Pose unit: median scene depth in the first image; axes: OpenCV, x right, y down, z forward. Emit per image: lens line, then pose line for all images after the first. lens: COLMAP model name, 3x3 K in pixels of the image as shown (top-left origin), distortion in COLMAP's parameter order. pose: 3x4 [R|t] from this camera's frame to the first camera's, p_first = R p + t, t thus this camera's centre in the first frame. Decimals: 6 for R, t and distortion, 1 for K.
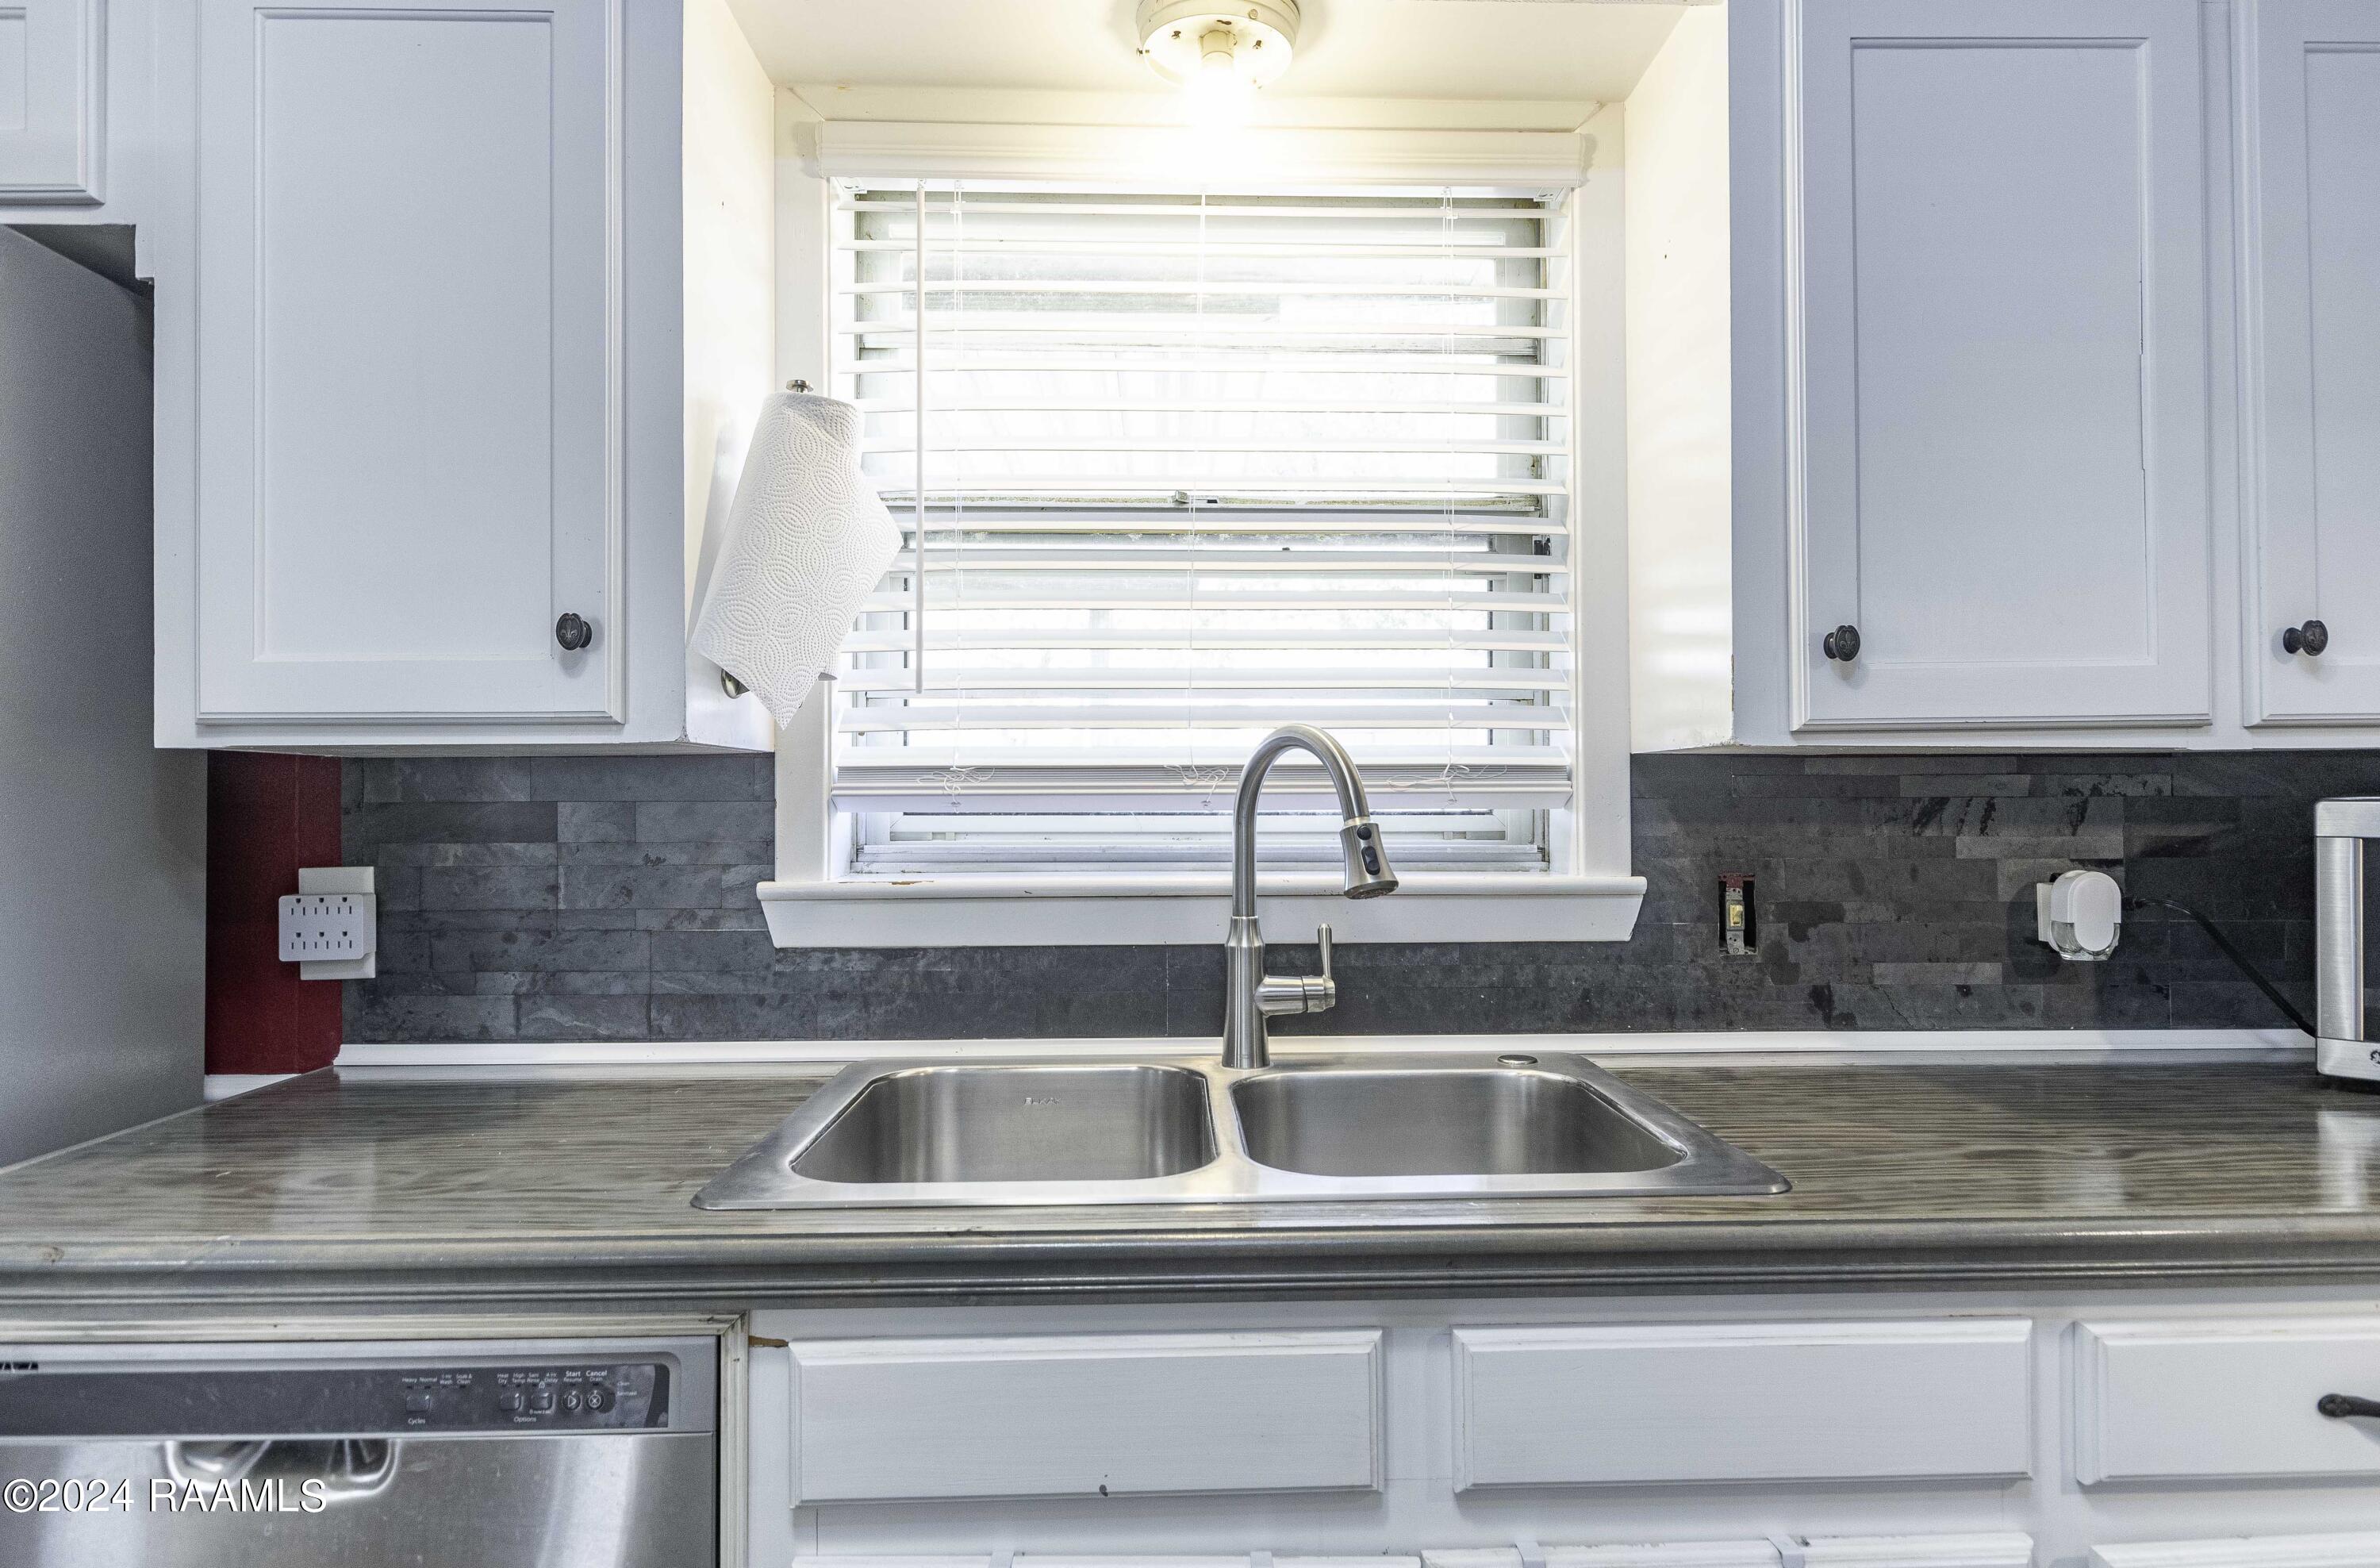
lens RADIAL K [[1356.1, 0, 1181.7], [0, 1356.1, 785.8], [0, 0, 1]] dist [0.000840, -0.003602]
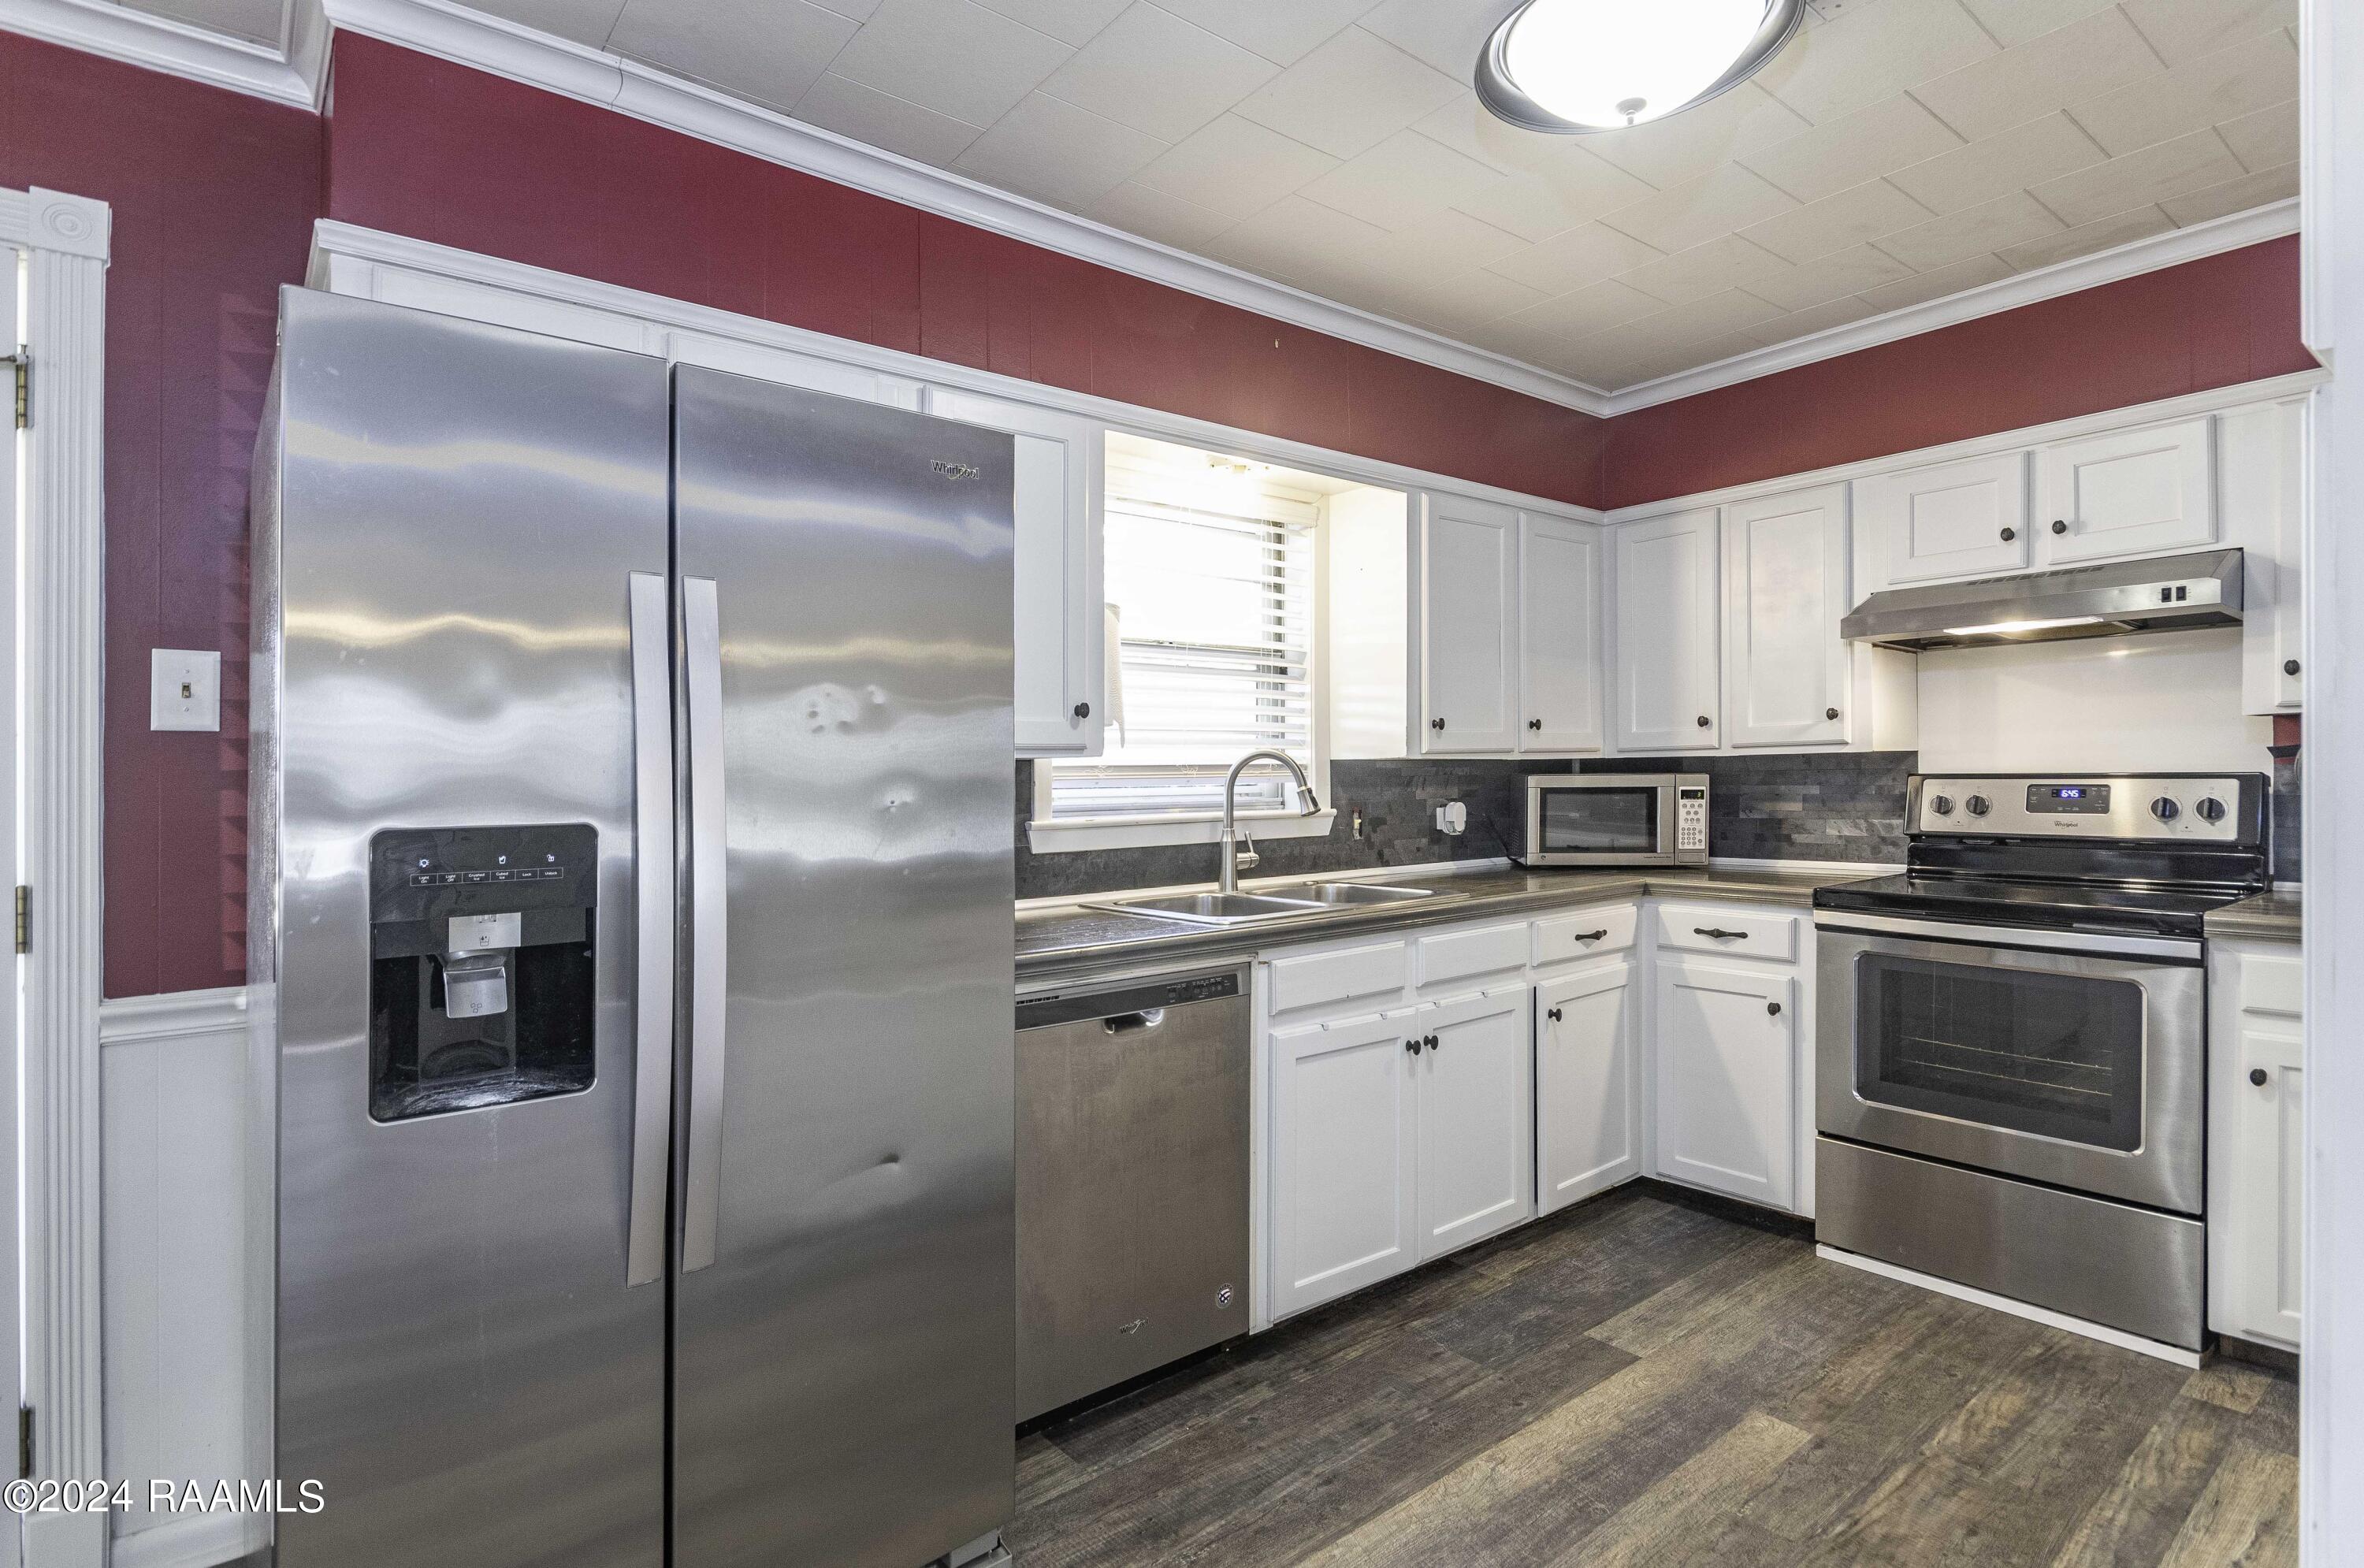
lens RADIAL K [[1184.3, 0, 1162.8], [0, 1184.3, 767.5], [0, 0, 1]] dist [0.001070, -0.004172]
pose [[0.810939, -0.005541, 0.585105, -1.202066], [0.006411, 0.999979, 0.000584, -0.013014], [-0.585096, 0.003278, 0.810957, -0.594089]]
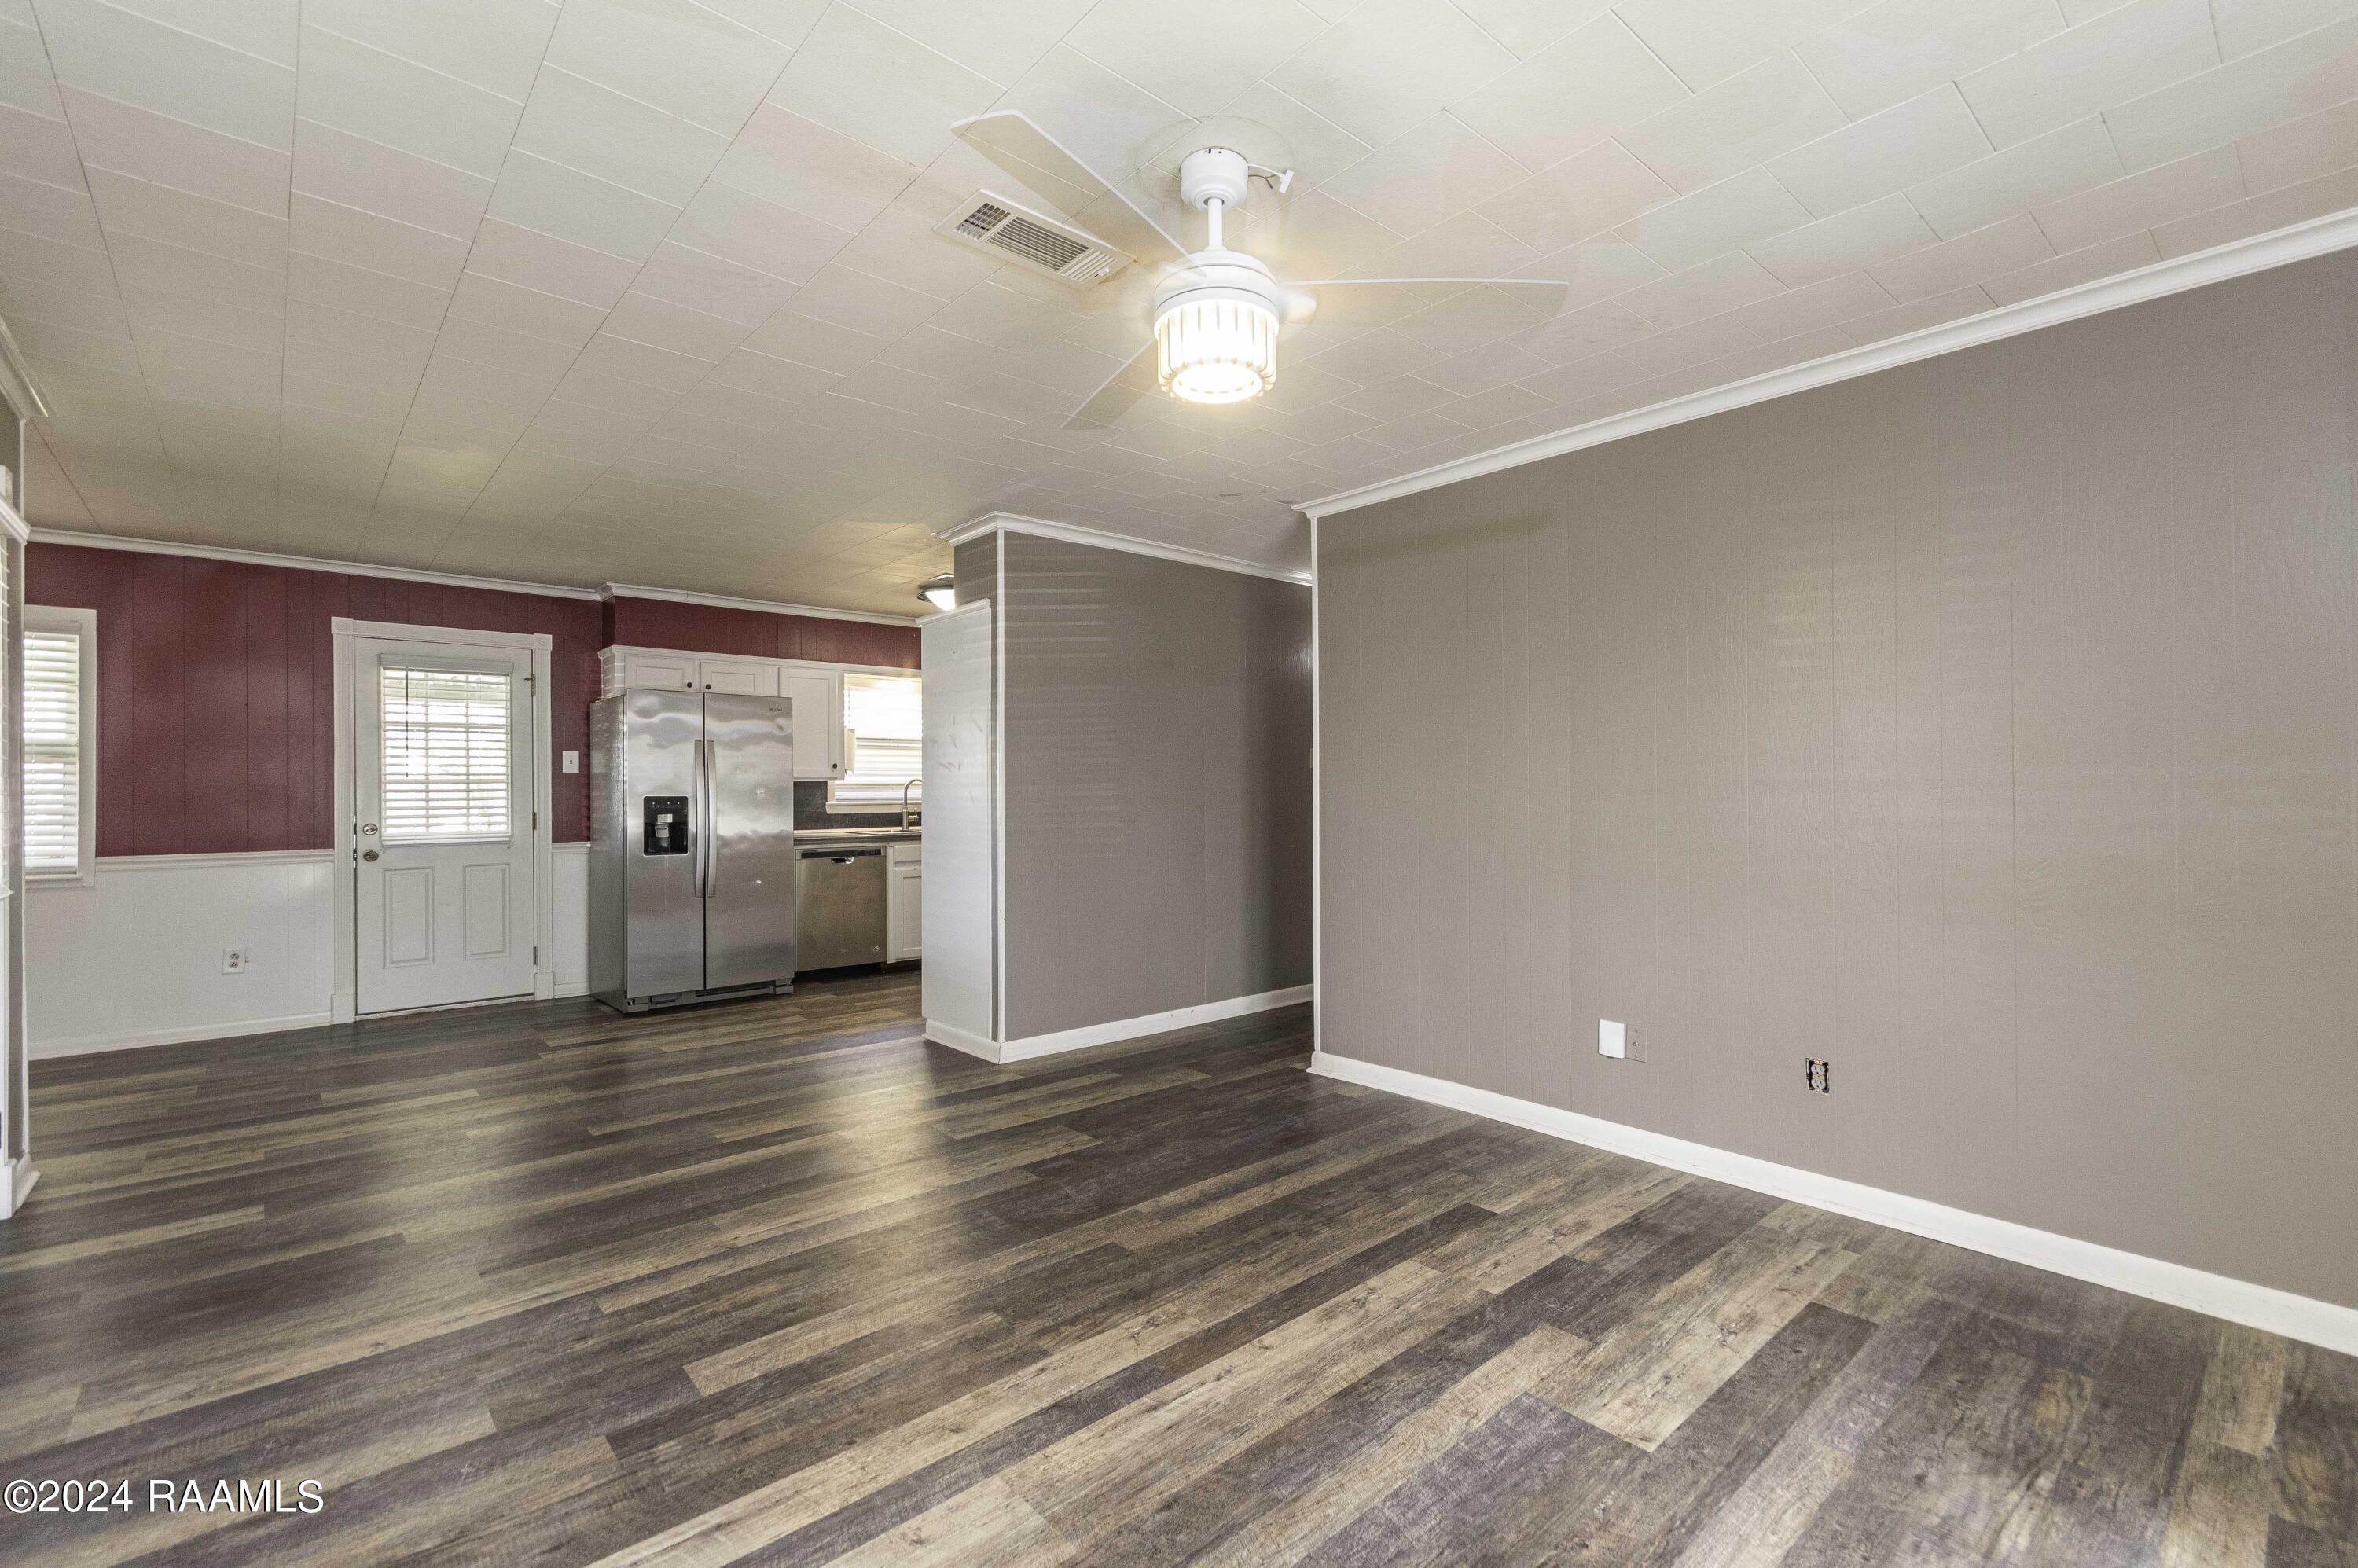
lens RADIAL K [[1029.9, 0, 1160.4], [0, 1029.9, 773.0], [0, 0, 1]] dist [0.000541, -0.001892]
pose [[0.782870, 0.007475, 0.622140, -1.987528], [-0.000860, 0.999940, -0.010931, -0.014485], [-0.622184, 0.008022, 0.782830, -3.495034]]
